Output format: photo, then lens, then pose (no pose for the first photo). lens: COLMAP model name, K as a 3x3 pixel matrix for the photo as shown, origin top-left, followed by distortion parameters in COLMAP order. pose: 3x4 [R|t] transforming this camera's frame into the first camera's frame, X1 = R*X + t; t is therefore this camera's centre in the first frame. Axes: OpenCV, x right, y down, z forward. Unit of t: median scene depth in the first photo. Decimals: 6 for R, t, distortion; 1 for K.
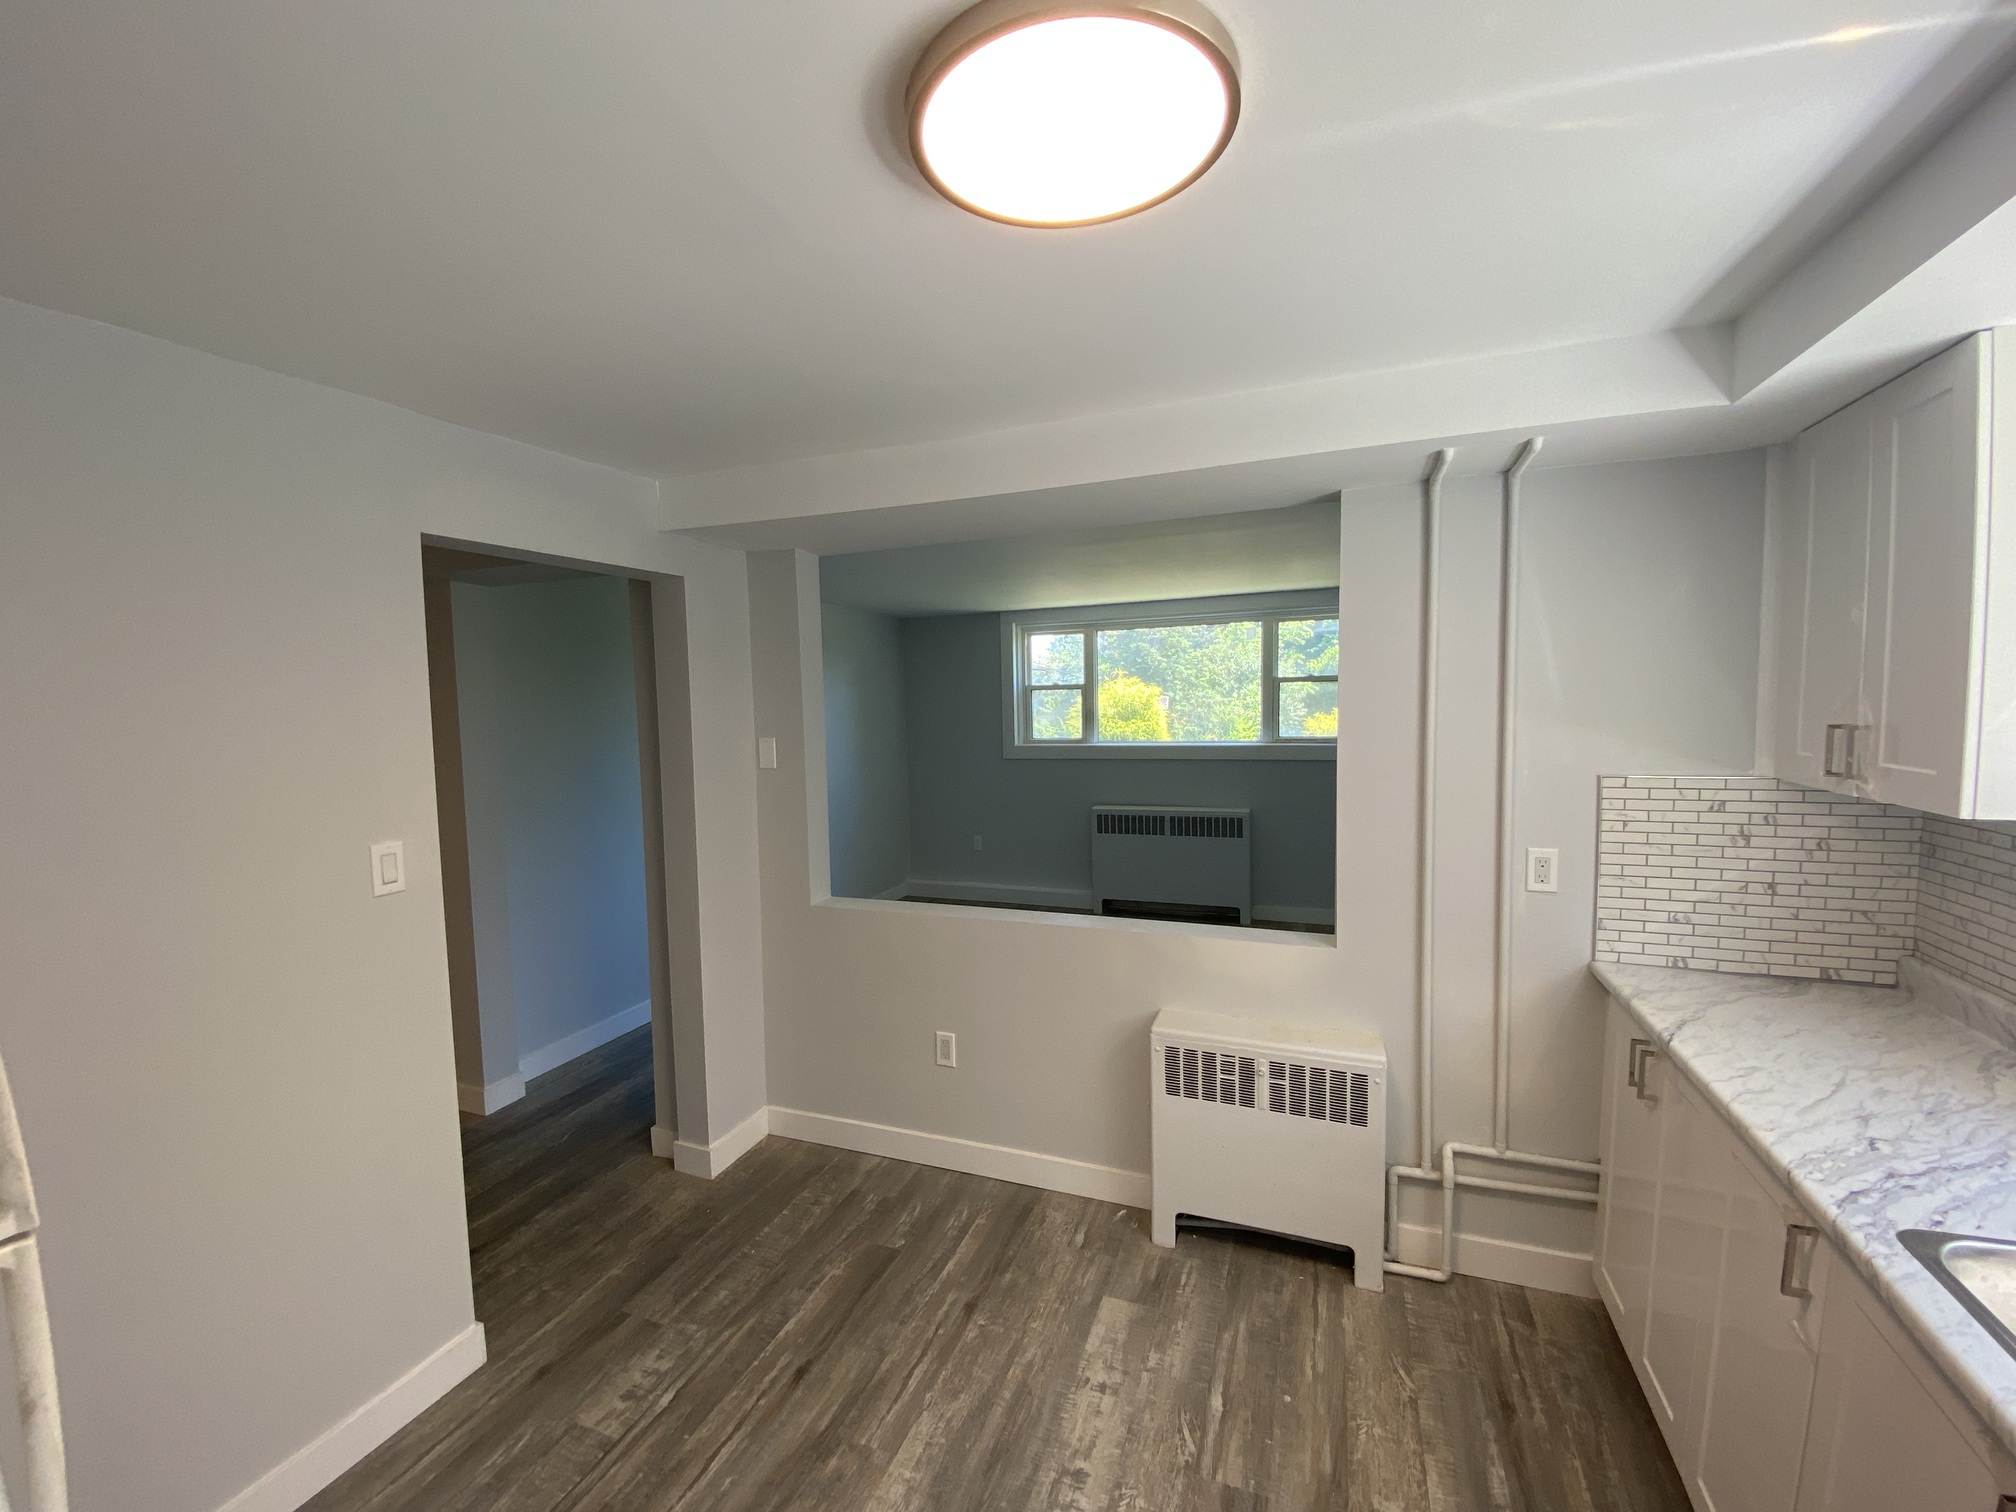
lens RADIAL K [[822.7, 0, 1002.7], [0, 822.7, 752.8], [0, 0, 1]] dist [0.025823, -0.023252]
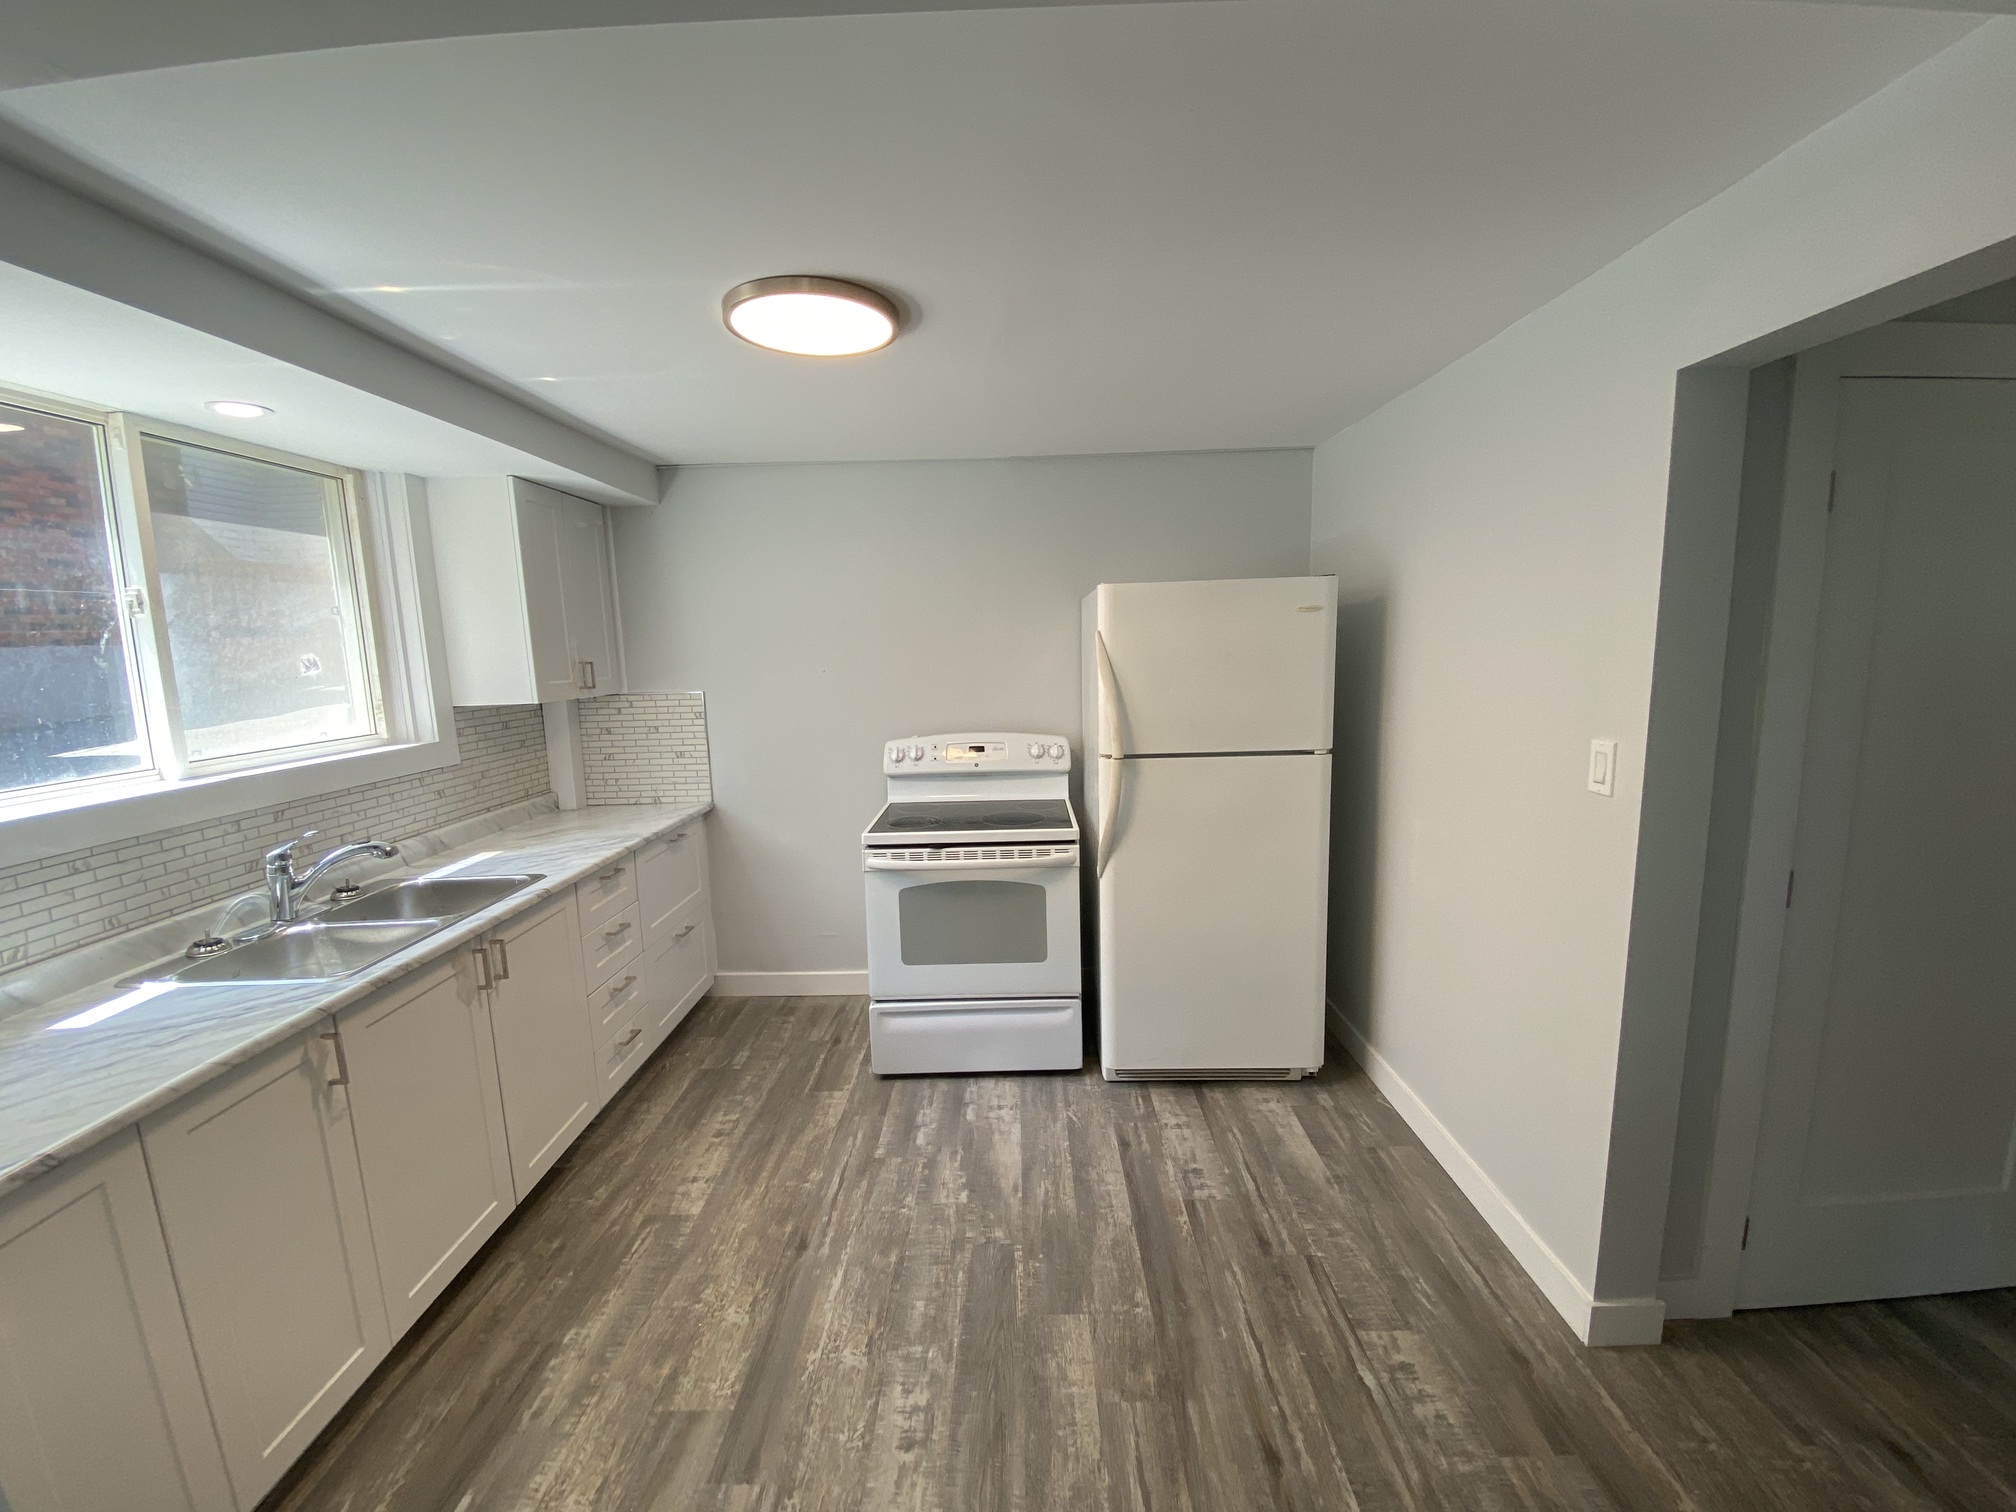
lens RADIAL K [[822.7, 0, 1002.7], [0, 822.7, 752.8], [0, 0, 1]] dist [0.025823, -0.023252]
pose [[-0.937116, 0.093303, -0.336316, 0.217820], [0.023630, 0.978355, 0.205579, -0.088947], [0.348218, 0.184704, -0.919037, 1.629408]]
